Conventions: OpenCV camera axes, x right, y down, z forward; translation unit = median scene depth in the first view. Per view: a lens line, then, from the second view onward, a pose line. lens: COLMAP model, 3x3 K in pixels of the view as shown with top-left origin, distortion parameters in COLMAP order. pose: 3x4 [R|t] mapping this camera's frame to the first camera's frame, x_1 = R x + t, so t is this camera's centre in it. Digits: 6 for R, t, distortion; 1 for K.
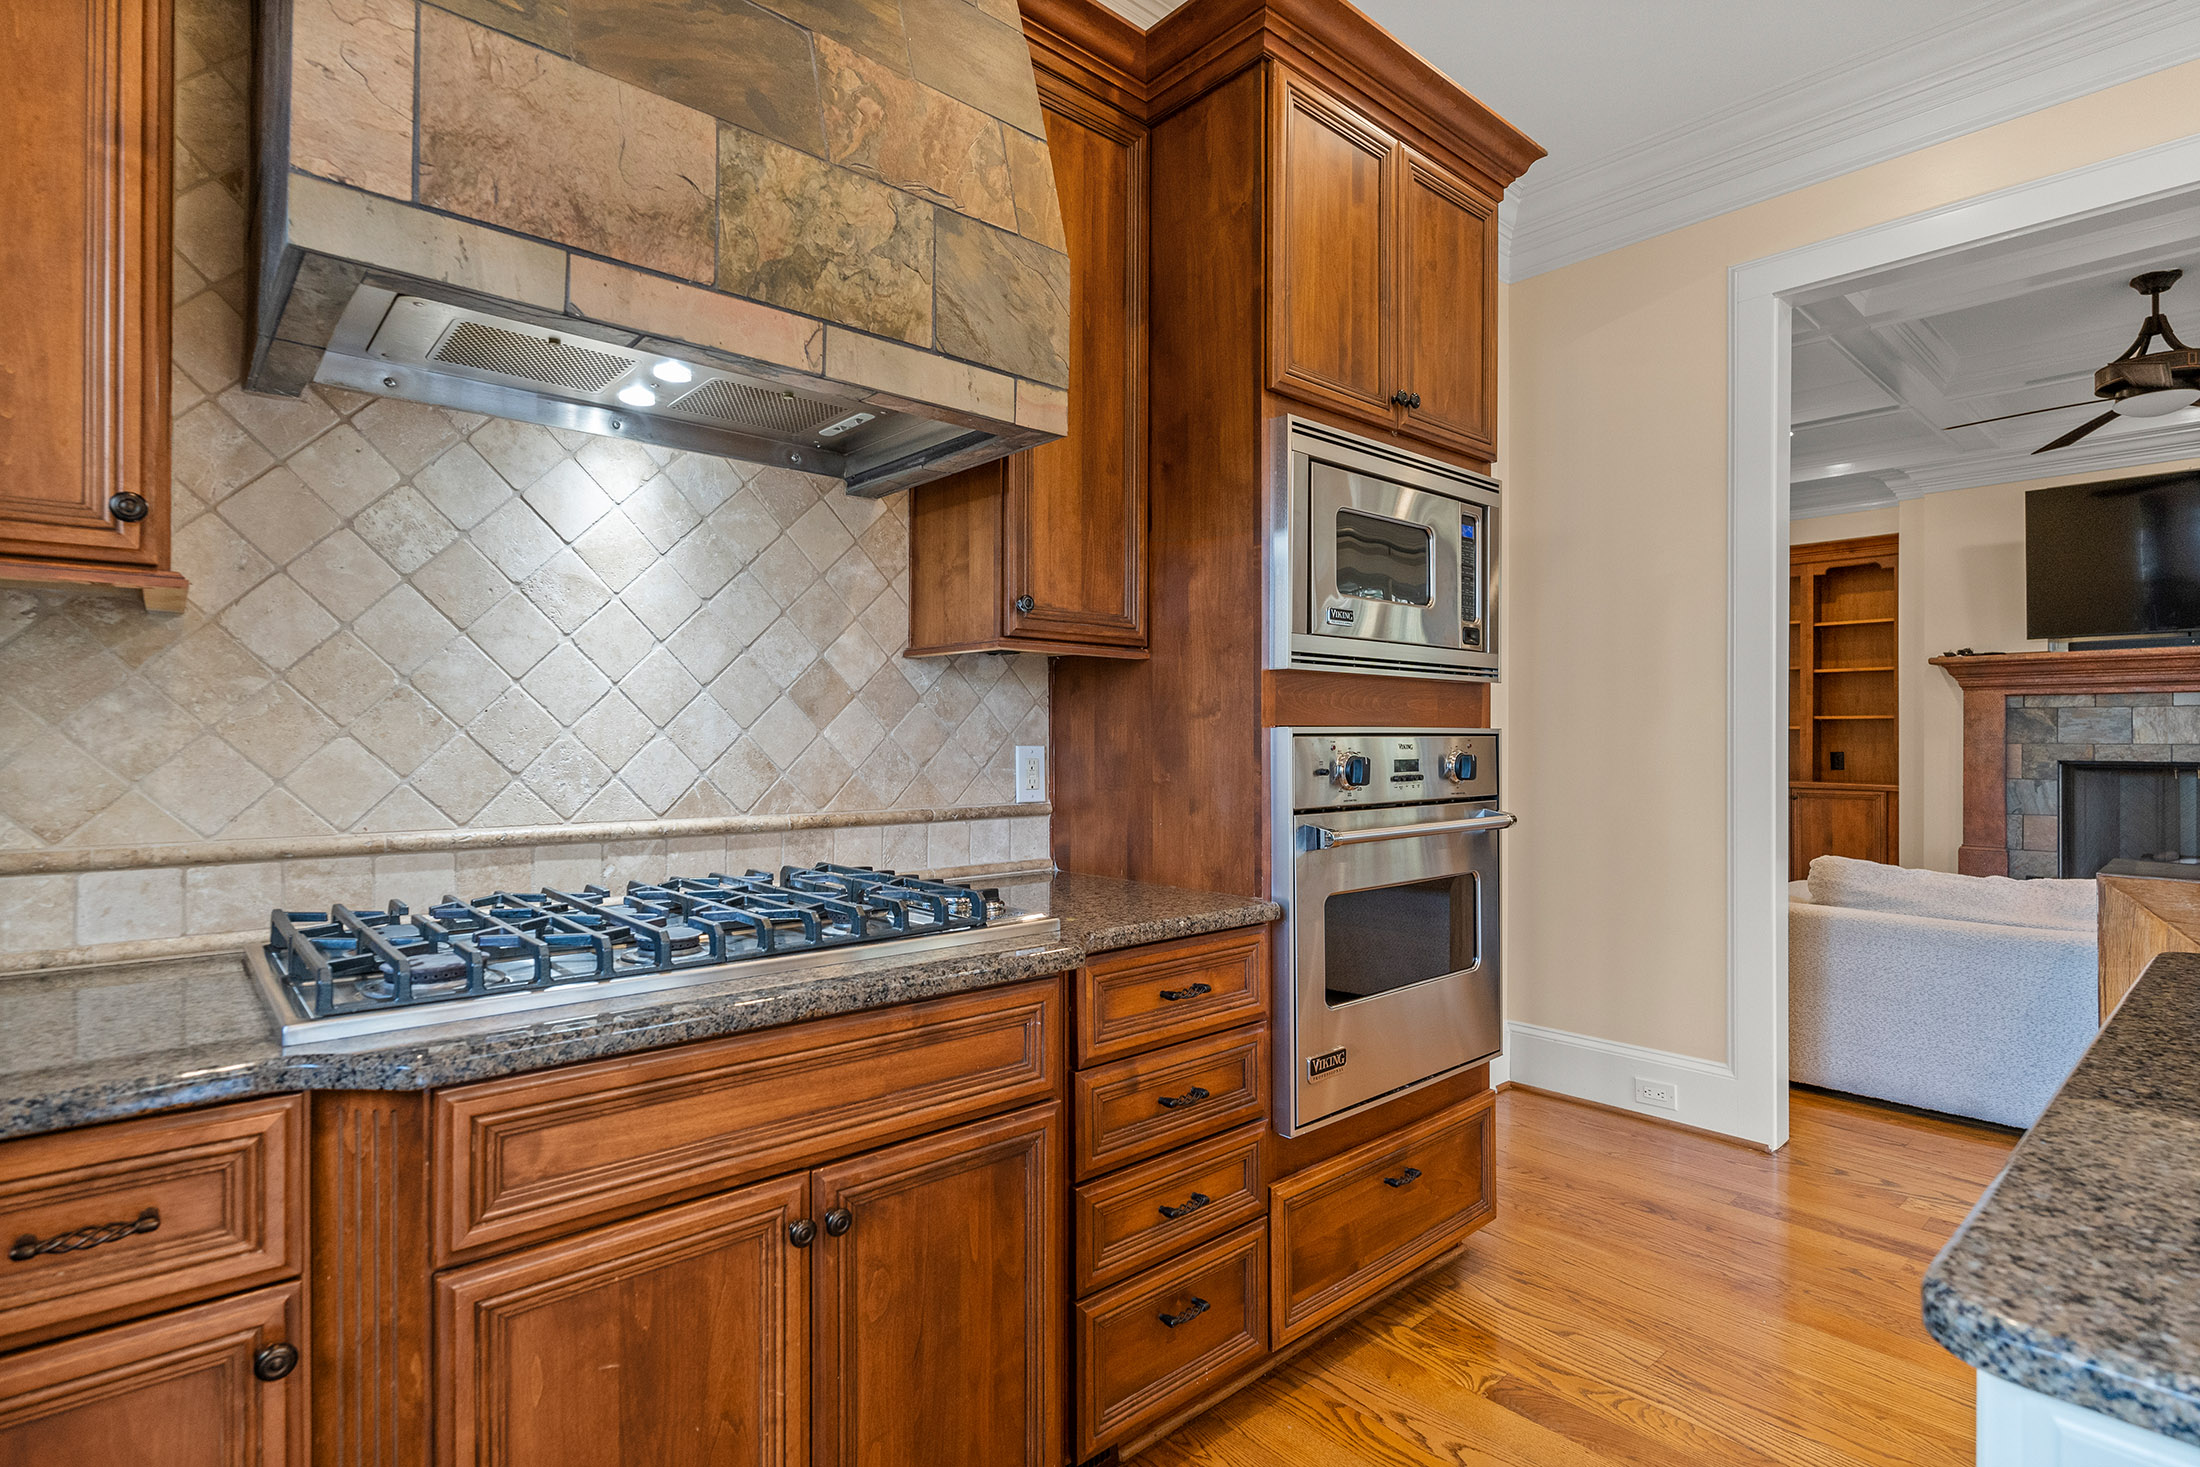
lens RADIAL K [[1070.3, 0, 1100.0], [0, 1070.3, 733.5], [0, 0, 1]] dist [-0.003957, 0.000215]
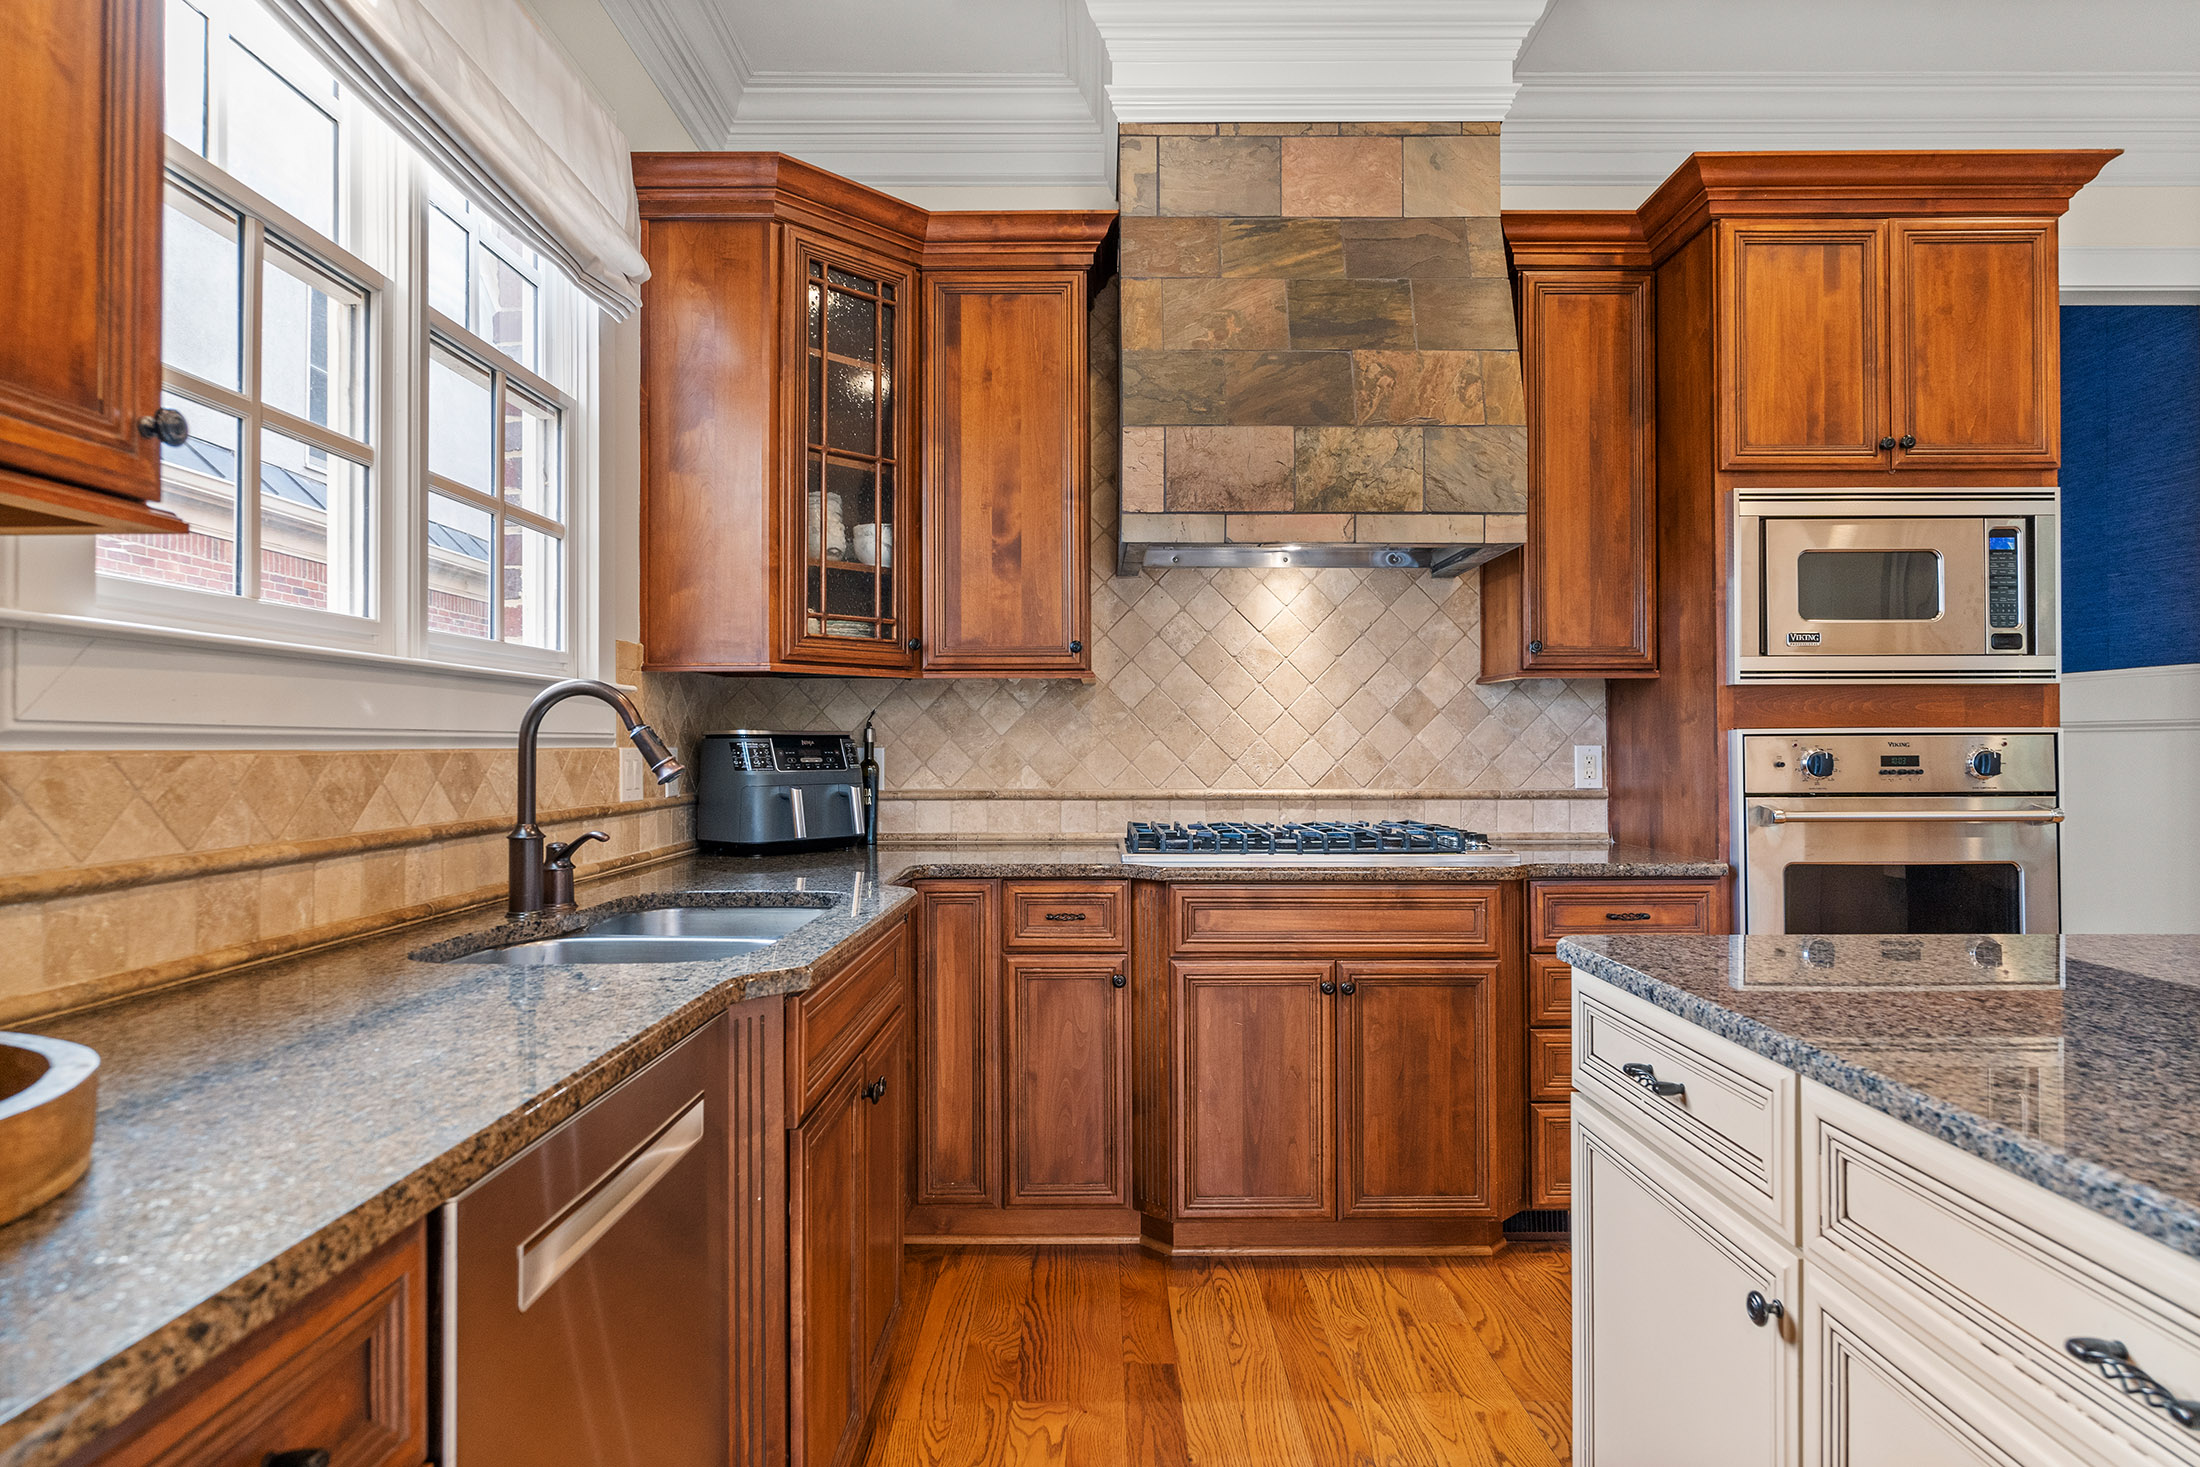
lens RADIAL K [[1189.9, 0, 1100.0], [0, 1189.9, 733.5], [0, 0, 1]] dist [-0.001972, 0.000160]
pose [[0.748249, -0.010190, -0.663339, 0.616027], [0.006037, 0.999945, -0.008551, 0.007610], [0.663390, 0.002394, 0.748270, -0.659657]]
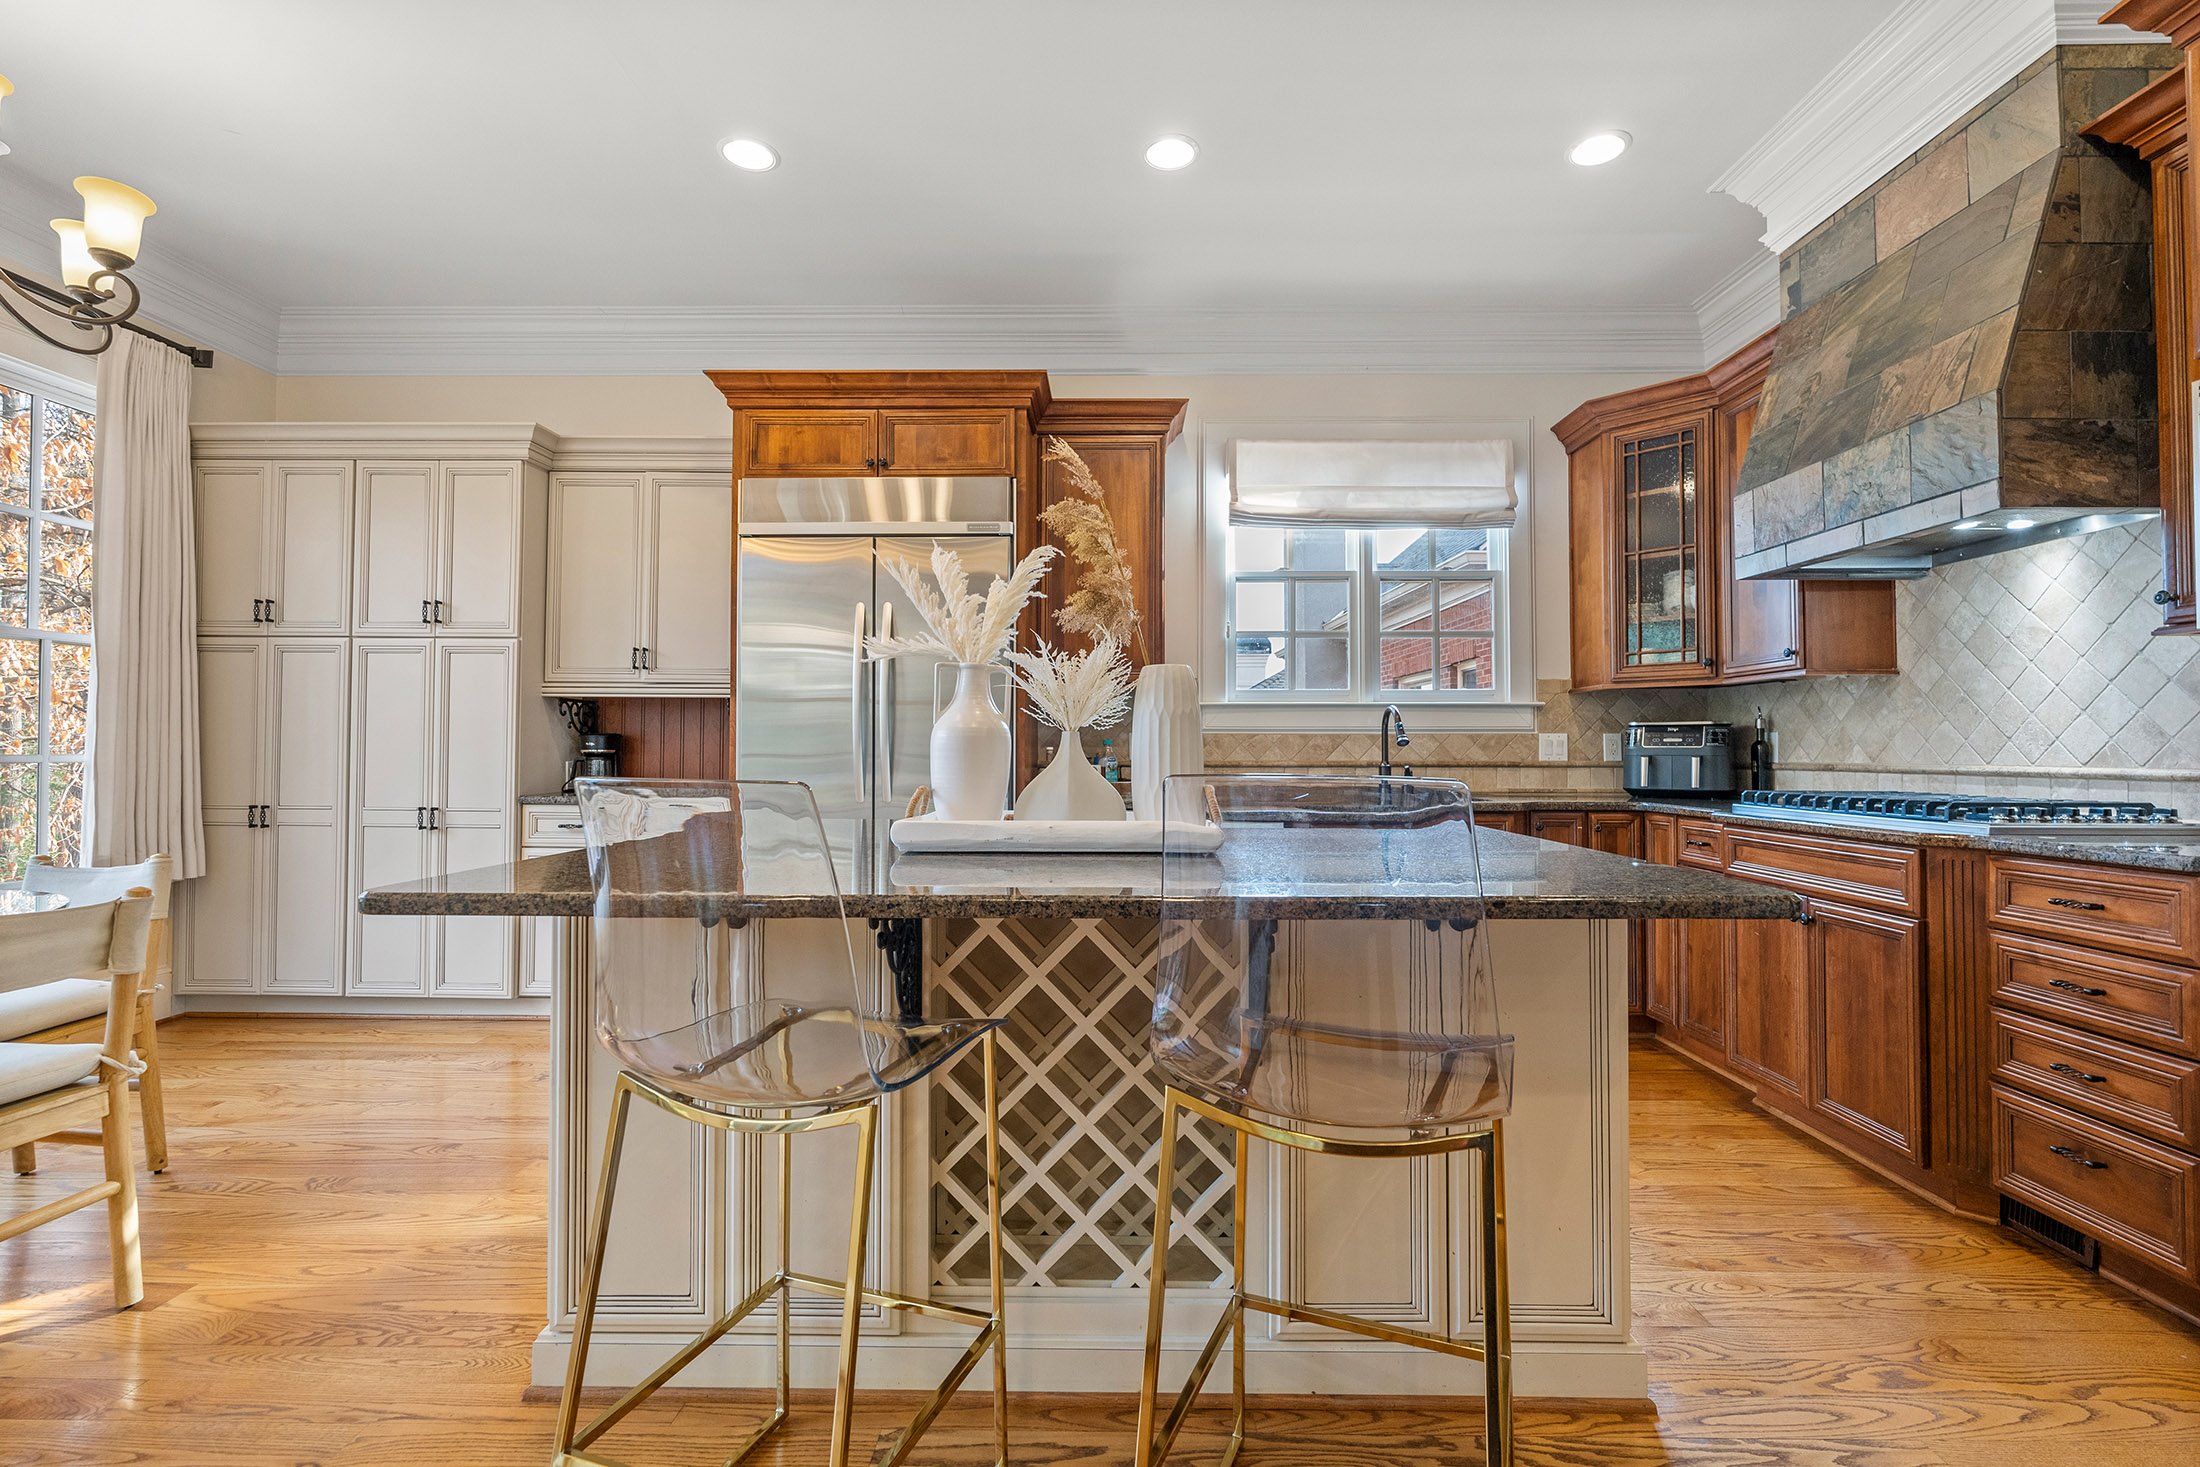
lens RADIAL K [[969.4, 0, 1100.0], [0, 969.4, 733.5], [0, 0, 1]] dist [-0.008328, 0.000929]
pose [[-0.677841, -0.016862, -0.735015, 1.733681], [0.000101, 0.999735, -0.023027, 0.066365], [0.735209, -0.015683, -0.677659, 0.940840]]
